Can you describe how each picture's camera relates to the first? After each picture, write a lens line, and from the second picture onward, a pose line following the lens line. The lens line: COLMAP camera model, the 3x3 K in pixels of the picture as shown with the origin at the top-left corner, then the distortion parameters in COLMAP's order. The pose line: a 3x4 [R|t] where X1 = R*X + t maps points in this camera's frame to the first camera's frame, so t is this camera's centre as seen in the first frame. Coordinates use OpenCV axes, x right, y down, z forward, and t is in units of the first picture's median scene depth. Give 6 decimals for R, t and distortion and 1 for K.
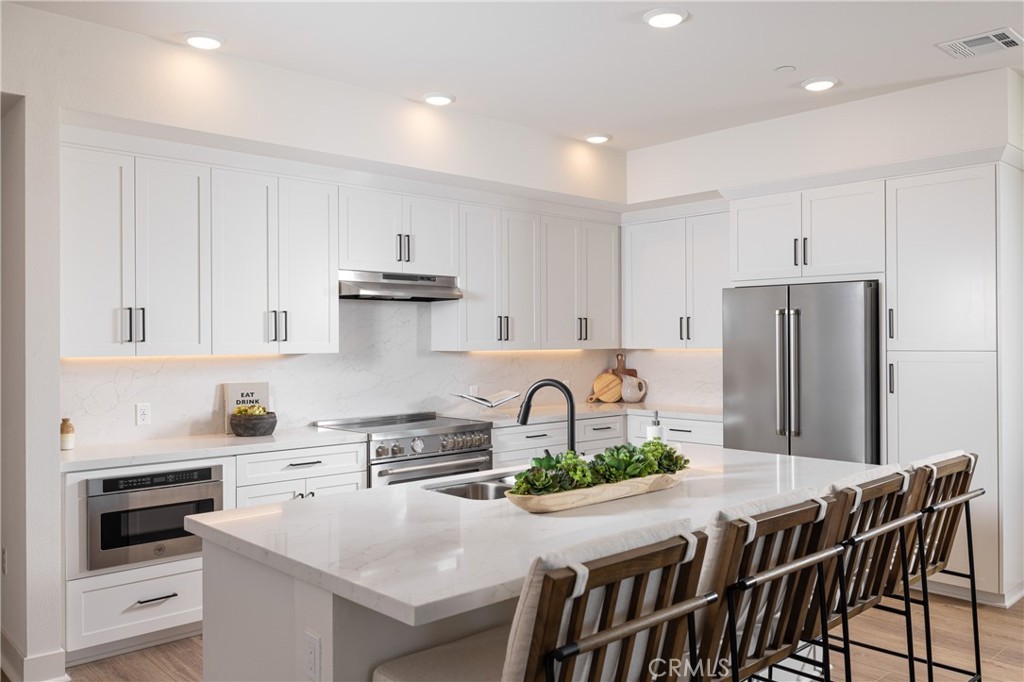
lens RADIAL K [[813.8, 0, 512.3], [0, 813.8, 333.2], [0, 0, 1]] dist [0.002347, -0.002620]
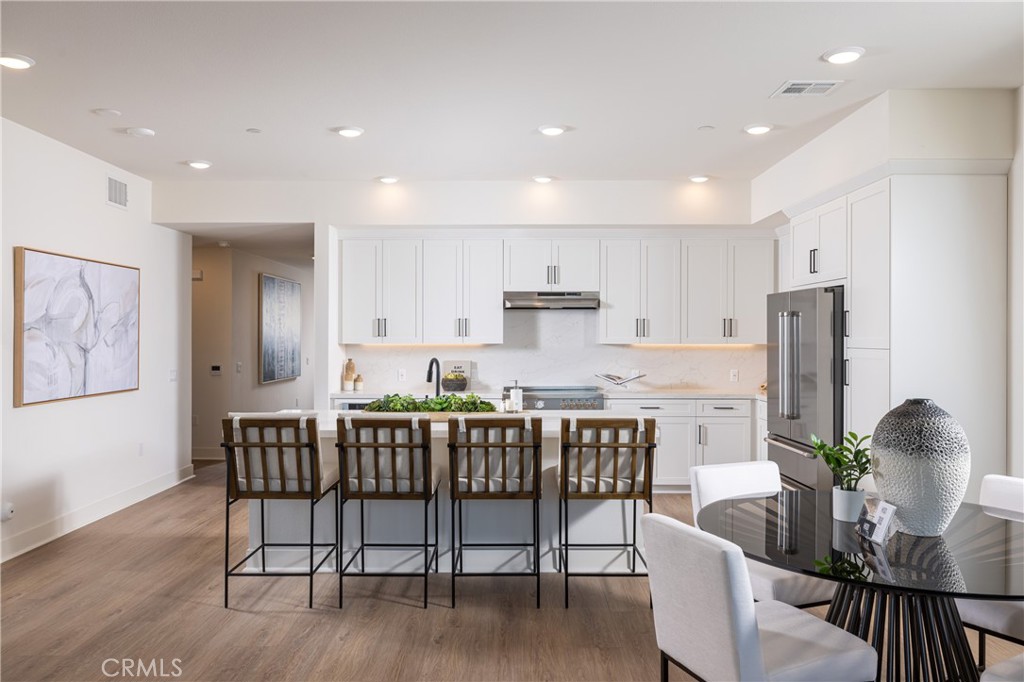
lens RADIAL K [[778.8, 0, 511.6], [0, 778.8, 341.5], [0, 0, 1]] dist [-0.002736, -0.000353]
pose [[0.734548, 0.008772, -0.678500, 0.785869], [0.003341, 0.999858, 0.016543, -0.005032], [0.678548, -0.014418, 0.734414, -0.113540]]
